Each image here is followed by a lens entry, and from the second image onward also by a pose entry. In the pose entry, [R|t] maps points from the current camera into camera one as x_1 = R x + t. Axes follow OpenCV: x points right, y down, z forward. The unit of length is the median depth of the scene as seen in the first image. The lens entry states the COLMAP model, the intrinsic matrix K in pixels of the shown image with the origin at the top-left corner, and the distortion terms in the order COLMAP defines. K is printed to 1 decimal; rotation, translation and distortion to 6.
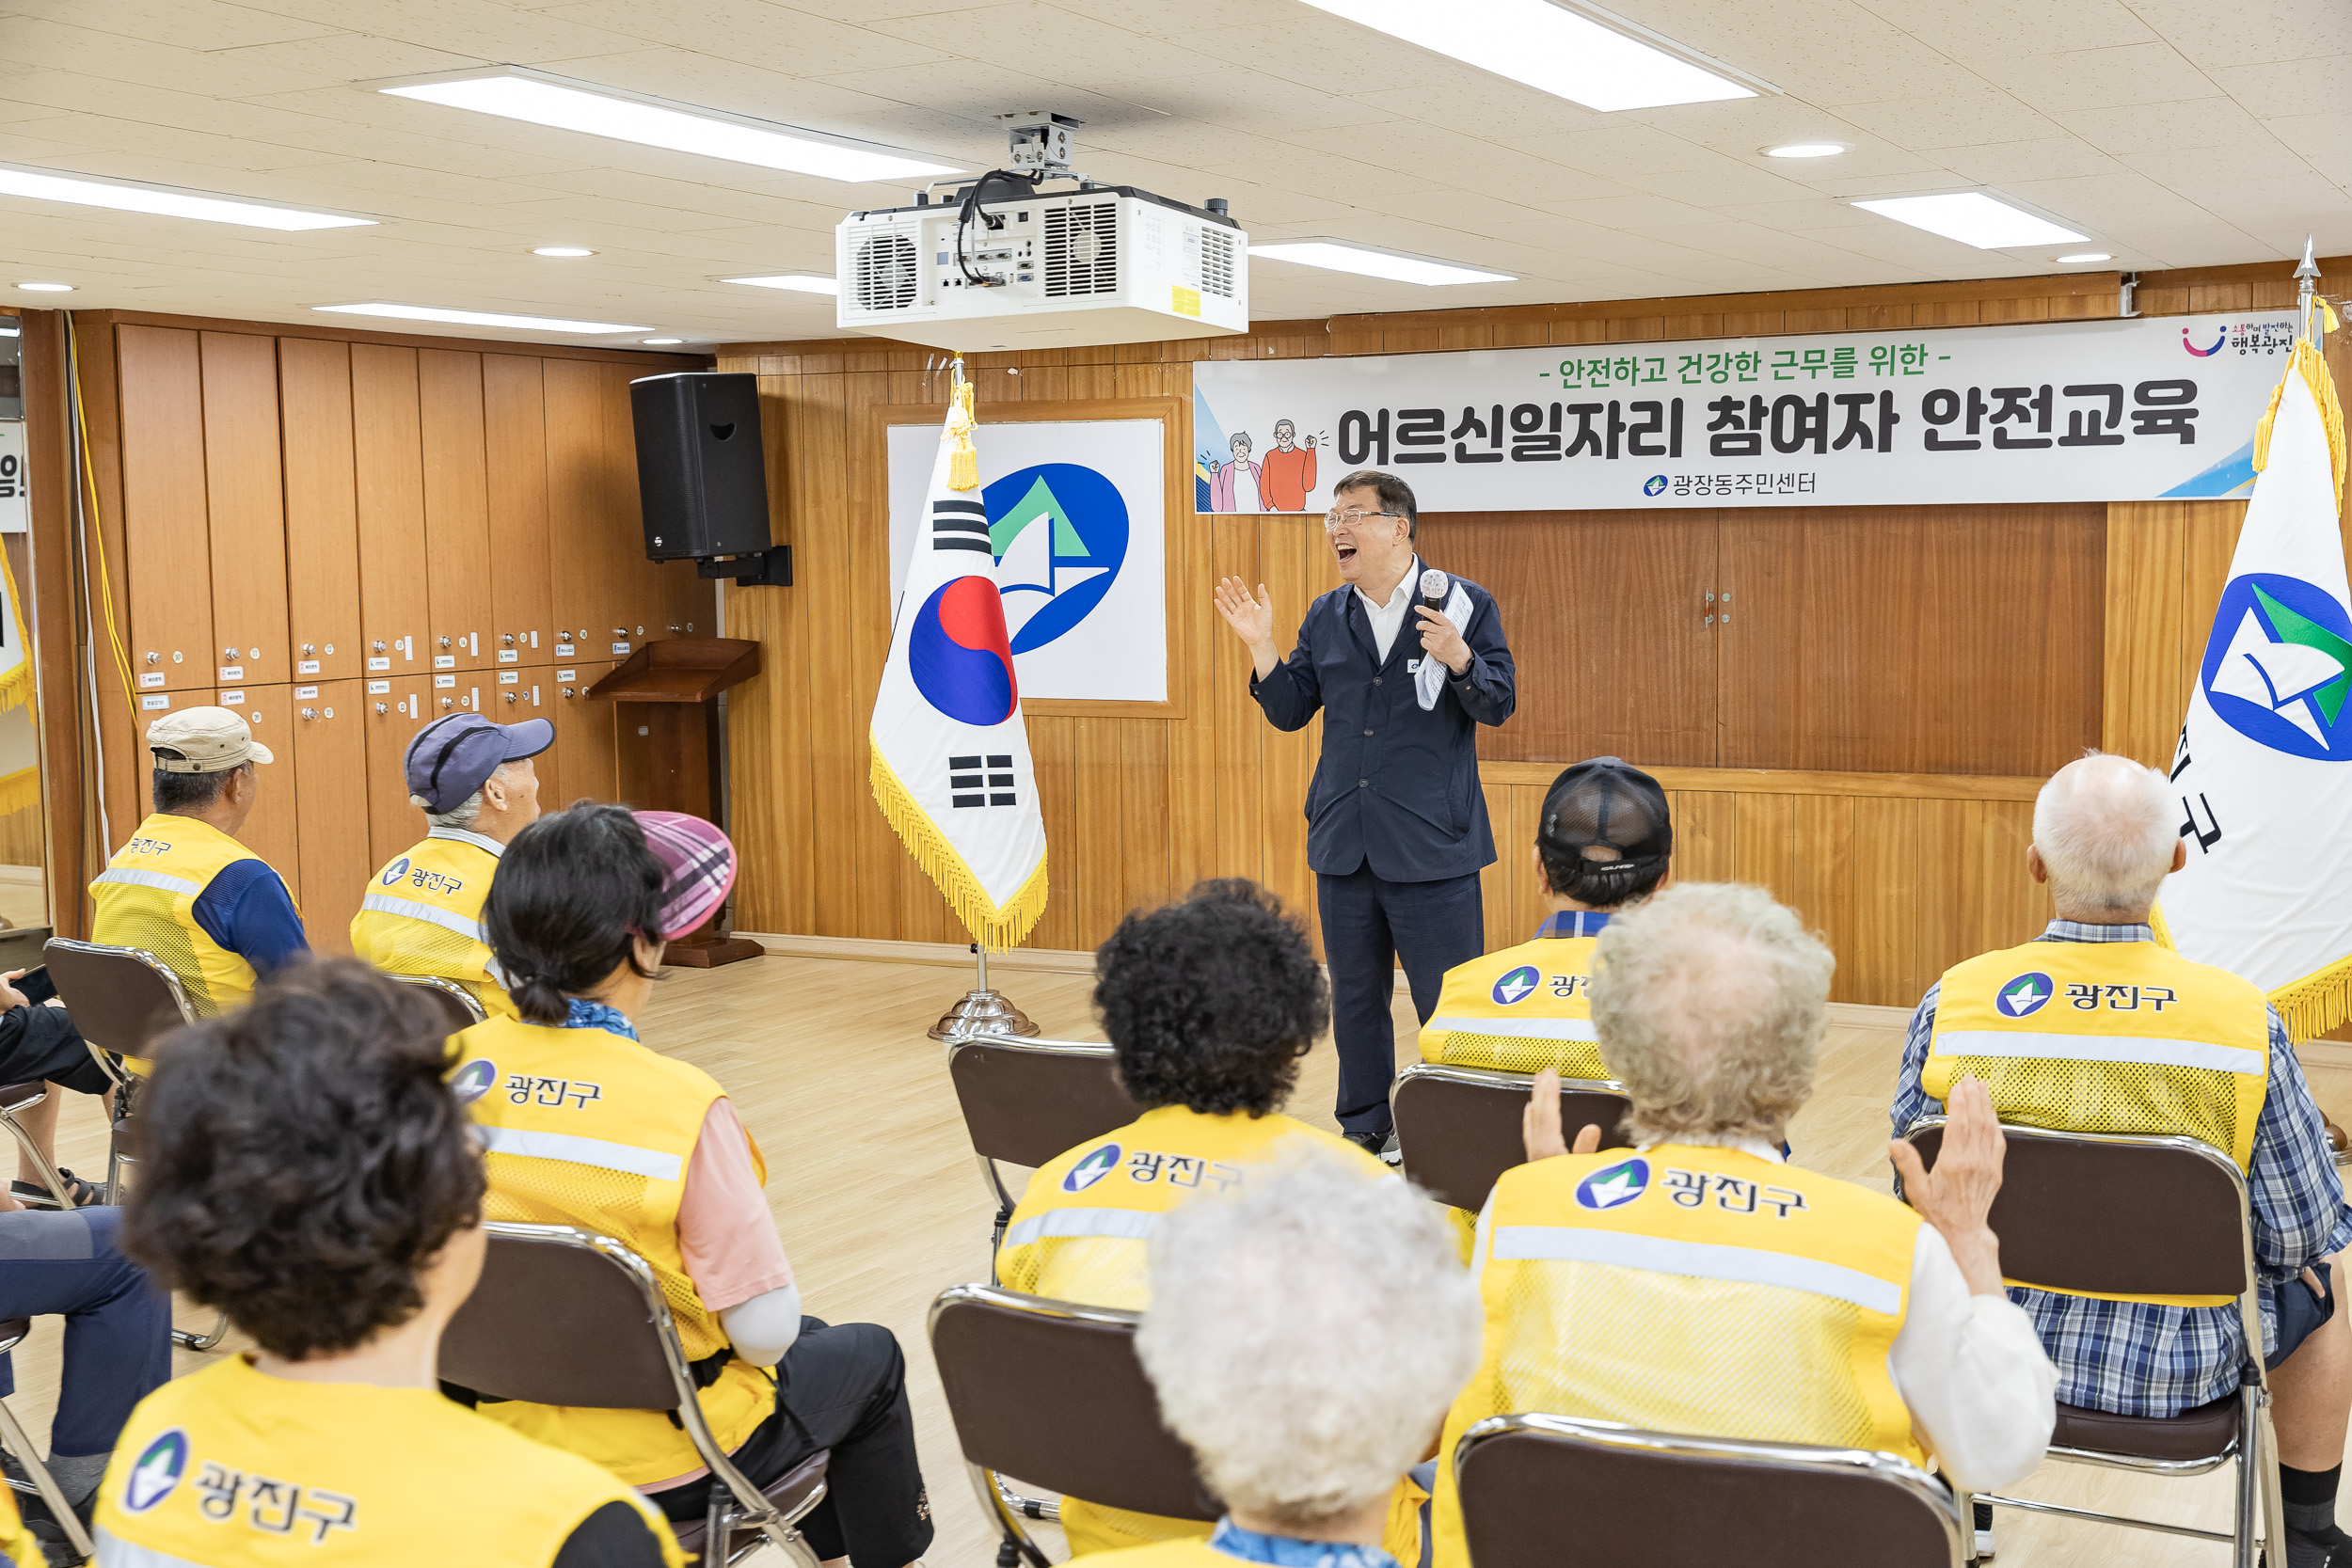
lens RADIAL K [[2682.6, 0, 1176.0], [0, 2682.6, 774.7], [0, 0, 1]] dist [0.026907, 0.000000]
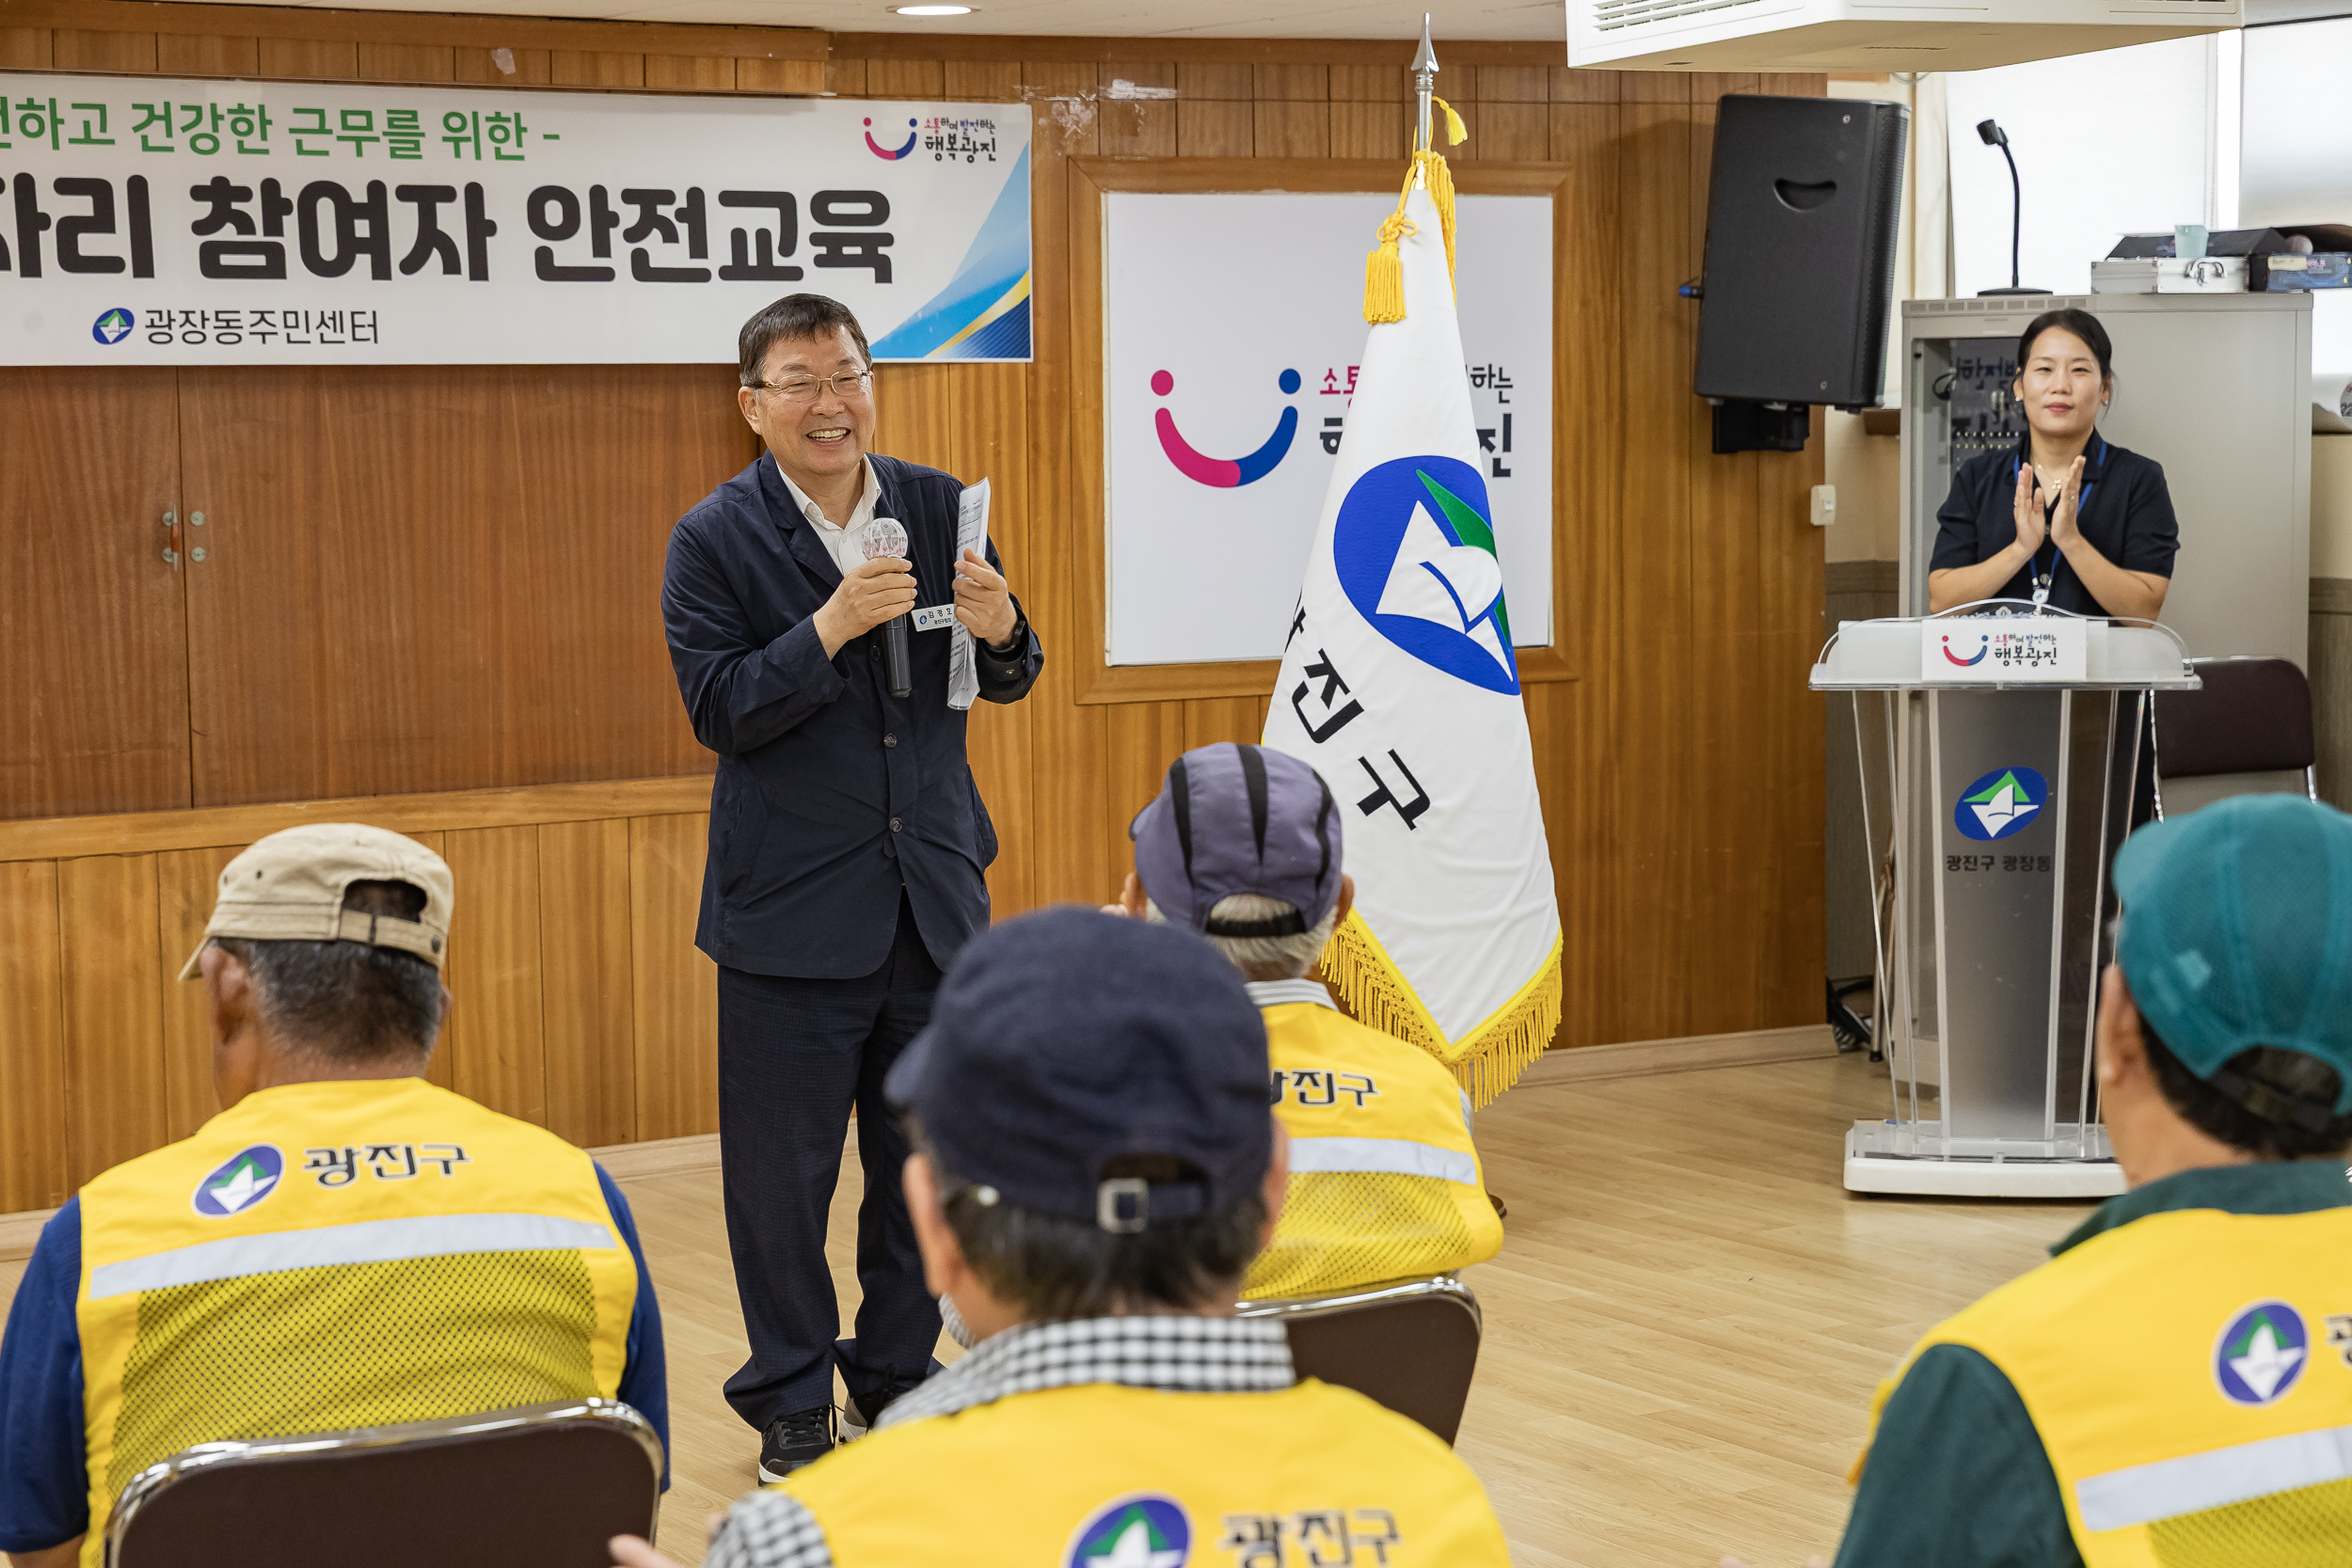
lens RADIAL K [[4381.9, 0, 1150.8], [0, 4381.9, 786.1], [0, 0, 1]] dist [0.077336, 0.000000]
pose [[0.478595, -0.073374, 0.874964, -0.551654], [0.083917, 0.995763, 0.037602, -0.026537], [-0.874016, 0.055428, 0.482725, 0.358621]]
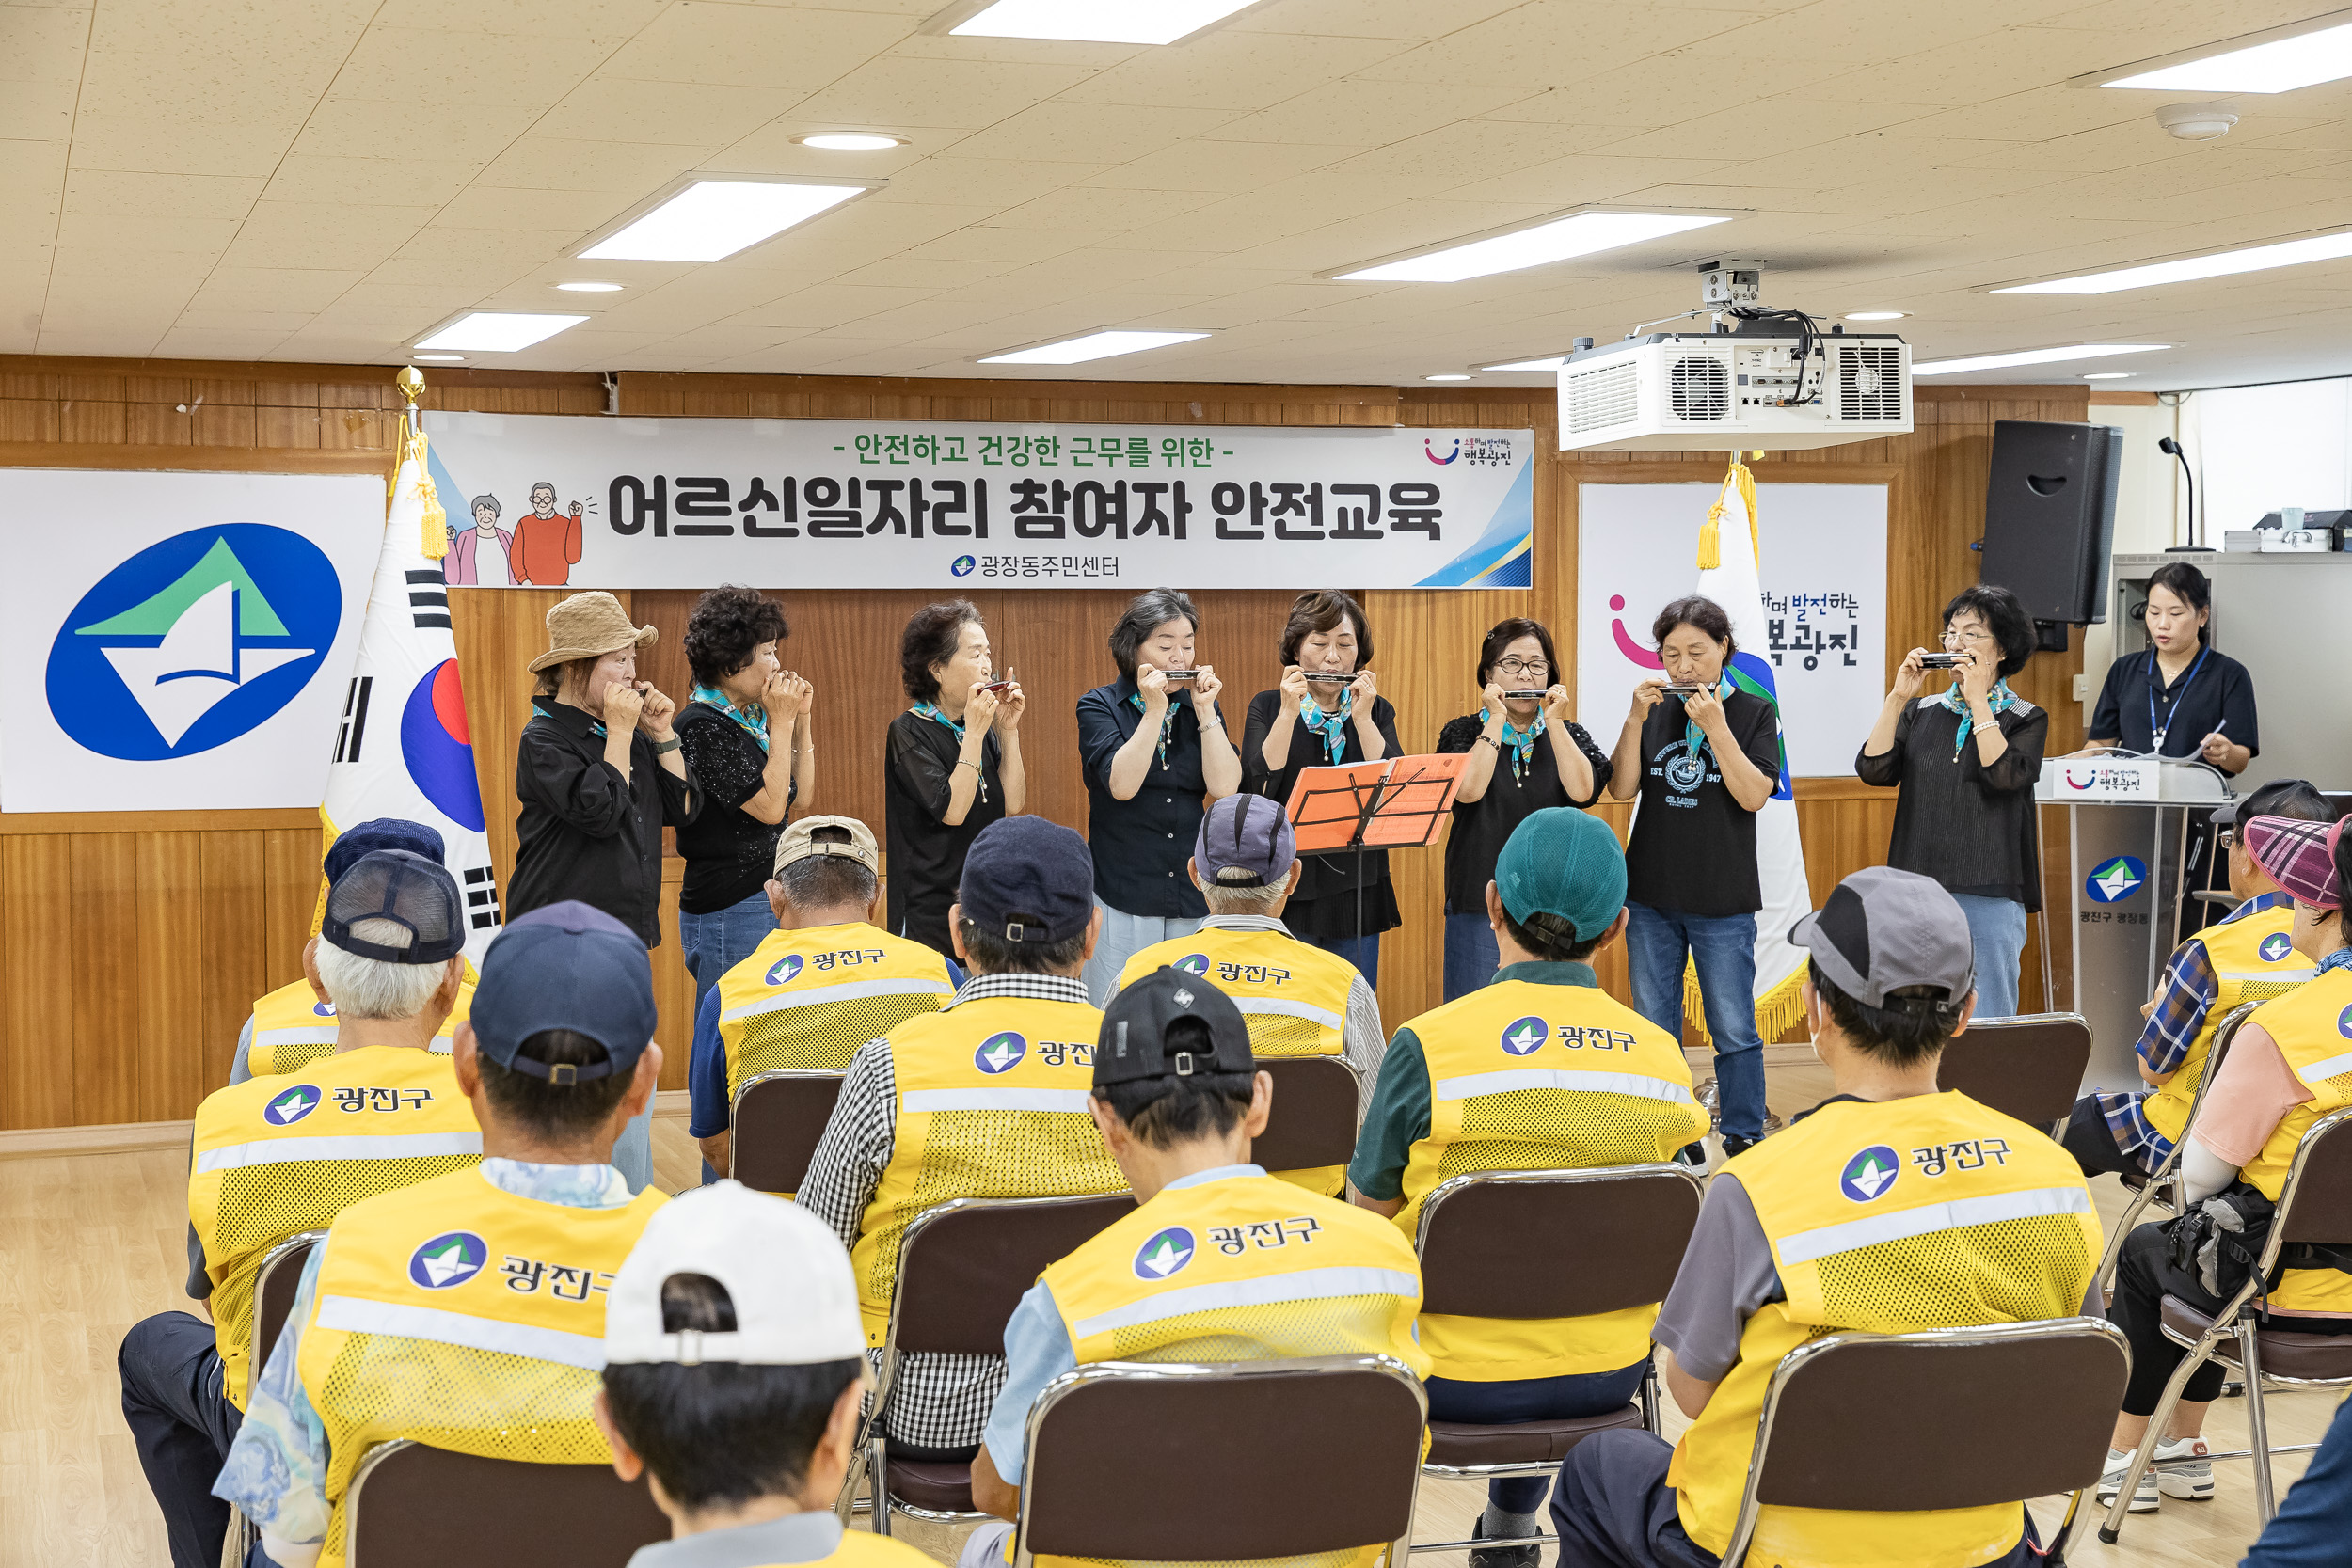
lens RADIAL K [[3431.6, 0, 1124.6], [0, 3431.6, 798.9], [0, 0, 1]] dist [0.022990, 0.000000]
pose [[0.685061, -0.032621, 0.727755, -0.708843], [0.058139, 0.998259, -0.009983, -0.005884], [-0.726162, 0.049150, 0.685764, 0.094698]]
